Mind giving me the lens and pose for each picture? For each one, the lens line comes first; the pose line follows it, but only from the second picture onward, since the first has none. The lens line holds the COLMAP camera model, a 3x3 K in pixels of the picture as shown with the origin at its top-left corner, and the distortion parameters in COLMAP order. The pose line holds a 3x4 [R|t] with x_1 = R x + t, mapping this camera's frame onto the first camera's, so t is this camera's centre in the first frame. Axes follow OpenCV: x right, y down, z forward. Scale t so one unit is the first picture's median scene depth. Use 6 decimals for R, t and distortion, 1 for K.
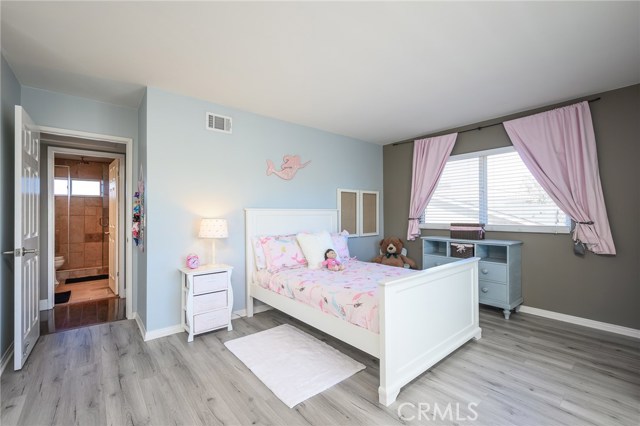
lens RADIAL K [[280.8, 0, 323.1], [0, 280.8, 212.8], [0, 0, 1]] dist [0.002339, -0.000464]
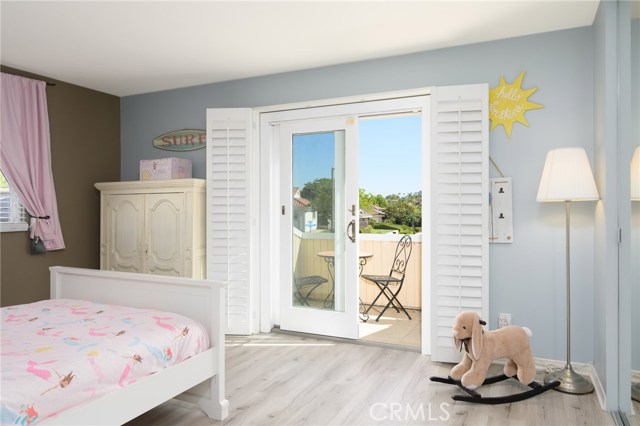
lens RADIAL K [[441.4, 0, 320.8], [0, 441.4, 211.2], [0, 0, 1]] dist [0.001136, 0.000132]
pose [[-0.417034, -0.001976, 0.908889, -0.718393], [-0.002243, 0.999997, 0.001145, 0.012554], [-0.908888, -0.001562, -0.417037, 0.793019]]
